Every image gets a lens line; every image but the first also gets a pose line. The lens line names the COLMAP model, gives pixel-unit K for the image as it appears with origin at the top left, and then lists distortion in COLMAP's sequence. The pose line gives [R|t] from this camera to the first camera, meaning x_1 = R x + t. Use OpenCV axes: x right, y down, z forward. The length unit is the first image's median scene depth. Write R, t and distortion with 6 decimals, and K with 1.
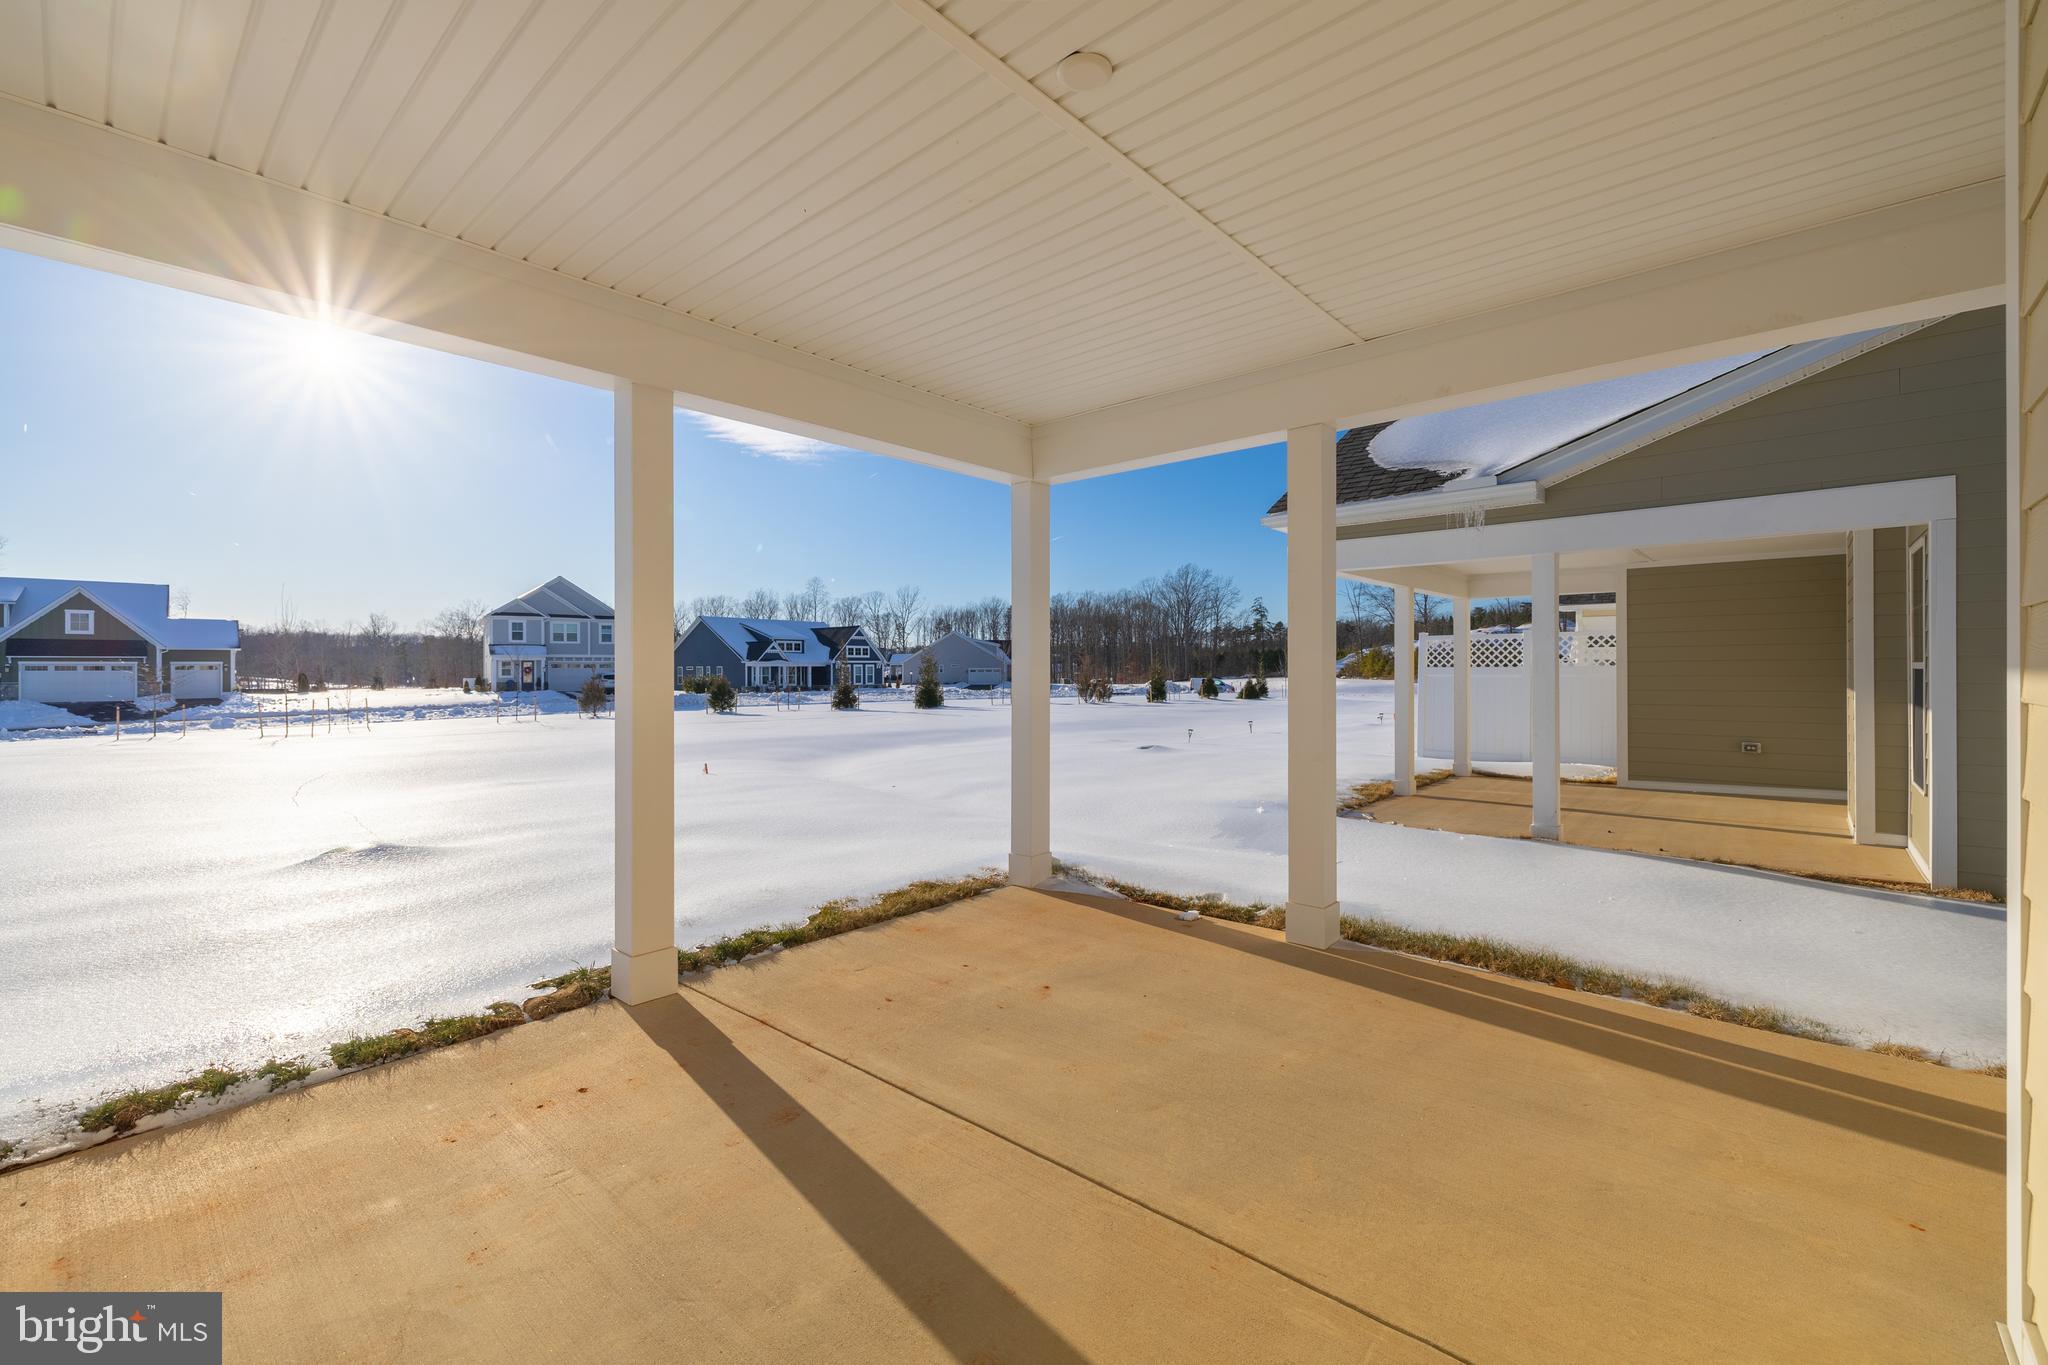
lens RADIAL K [[854.1, 0, 1028.1], [0, 854.1, 672.0], [0, 0, 1]] dist [-0.002260, 0.000229]
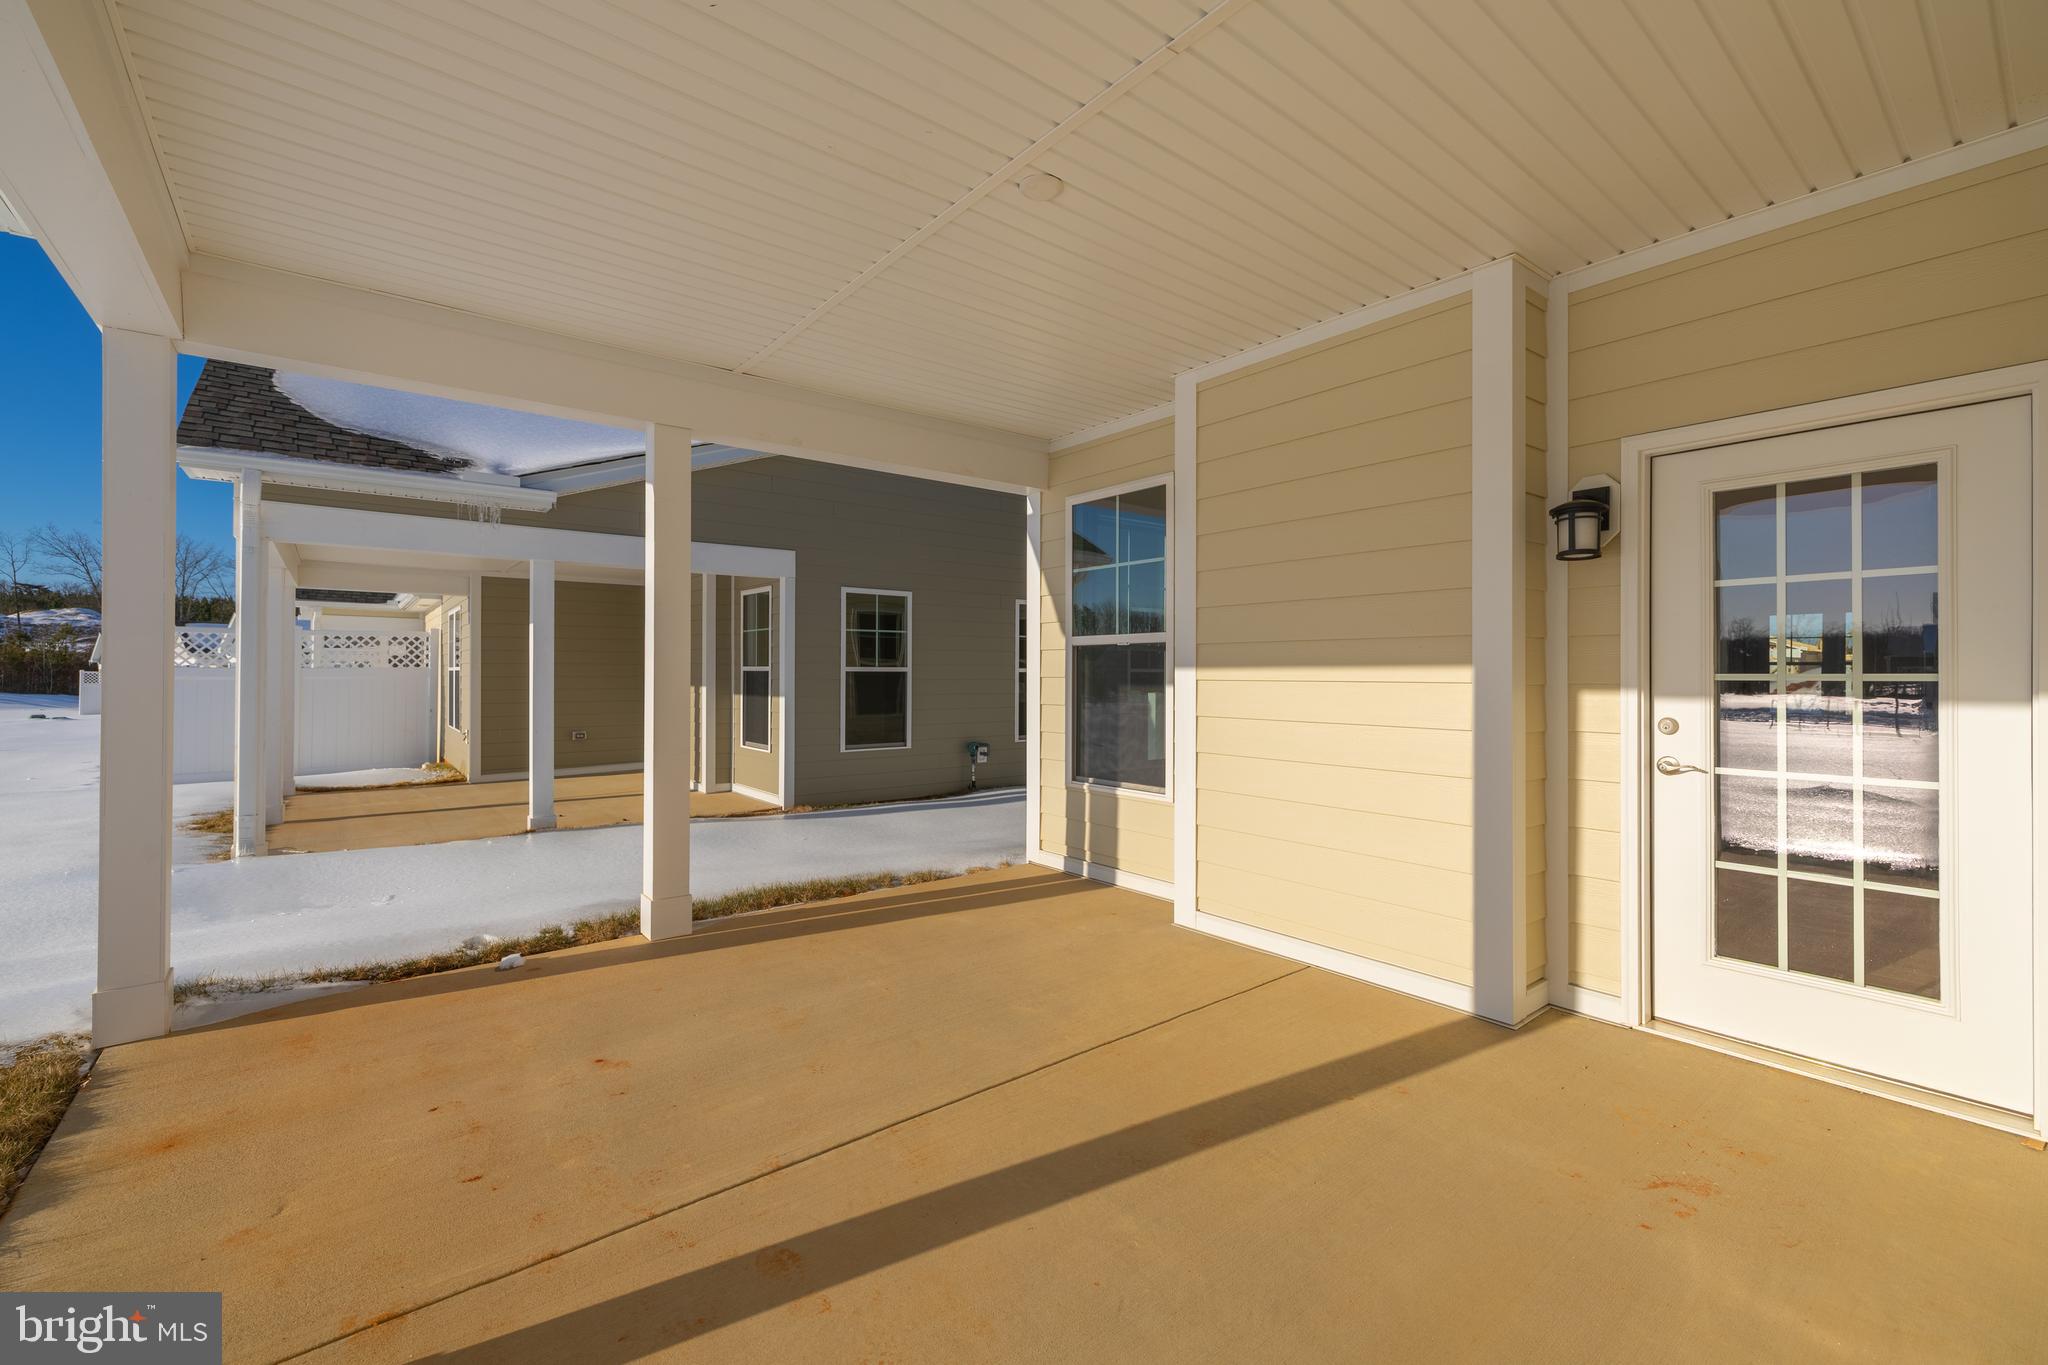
lens RADIAL K [[871.3, 0, 1001.8], [0, 871.3, 685.7], [0, 0, 1]] dist [0.001060, 0.000018]
pose [[0.178155, -0.010259, 0.983949, -0.564845], [-0.000350, 0.999945, 0.010489, 0.008801], [-0.984002, -0.002213, 0.178141, 0.389024]]
